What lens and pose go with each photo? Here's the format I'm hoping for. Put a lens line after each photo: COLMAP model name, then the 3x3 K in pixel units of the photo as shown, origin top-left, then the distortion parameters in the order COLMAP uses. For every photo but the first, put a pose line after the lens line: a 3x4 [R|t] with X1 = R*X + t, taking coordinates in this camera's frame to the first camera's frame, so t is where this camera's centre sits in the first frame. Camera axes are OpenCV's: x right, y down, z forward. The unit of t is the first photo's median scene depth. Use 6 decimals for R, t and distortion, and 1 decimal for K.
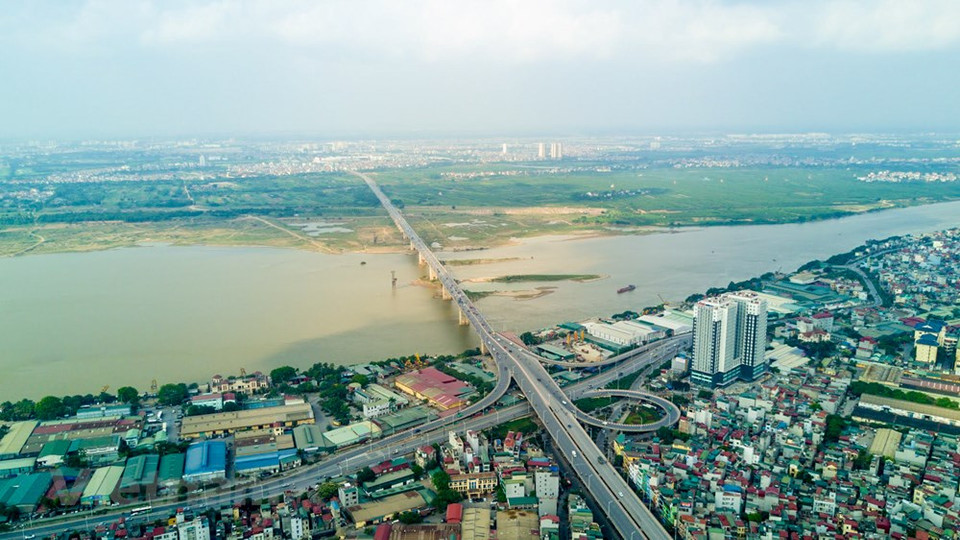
lens RADIAL K [[779.8, 0, 480.0], [0, 779.8, 270.0], [0, 0, 1]] dist [-0.001415, 0.002890]
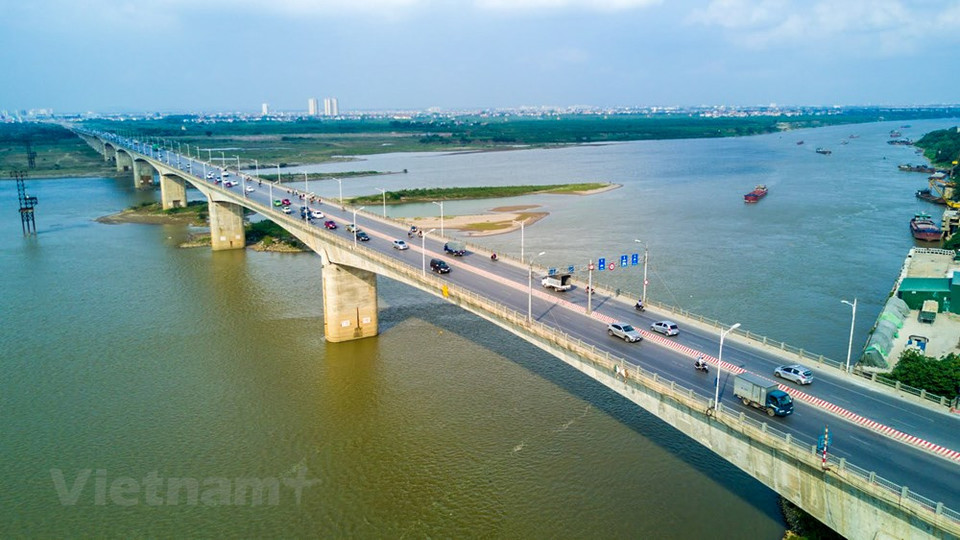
lens RADIAL K [[726.6, 0, 480.0], [0, 726.6, 270.0], [0, 0, 1]] dist [0.016113, 0.001882]
pose [[0.944743, -0.056847, 0.322846, -0.037765], [0.053798, 0.998383, 0.018369, 0.041282], [-0.323368, 0.000015, 0.946273, 0.657018]]
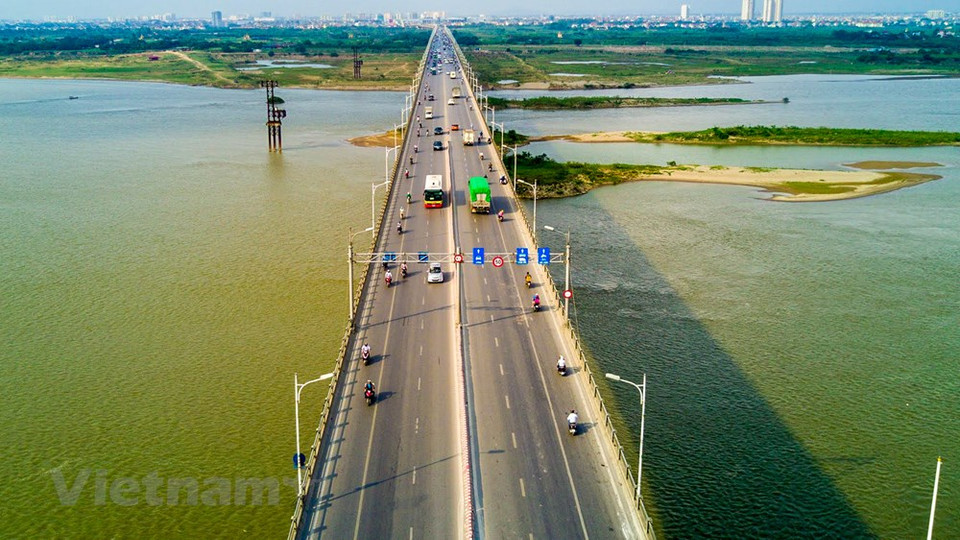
lens RADIAL K [[943.2, 0, 480.0], [0, 943.2, 270.0], [0, 0, 1]] dist [0.000312, 0.002804]
pose [[0.985065, 0.063695, -0.159969, 0.009950], [-0.053479, 0.996293, 0.067380, 0.039374], [0.163668, -0.057818, 0.984820, 0.662149]]
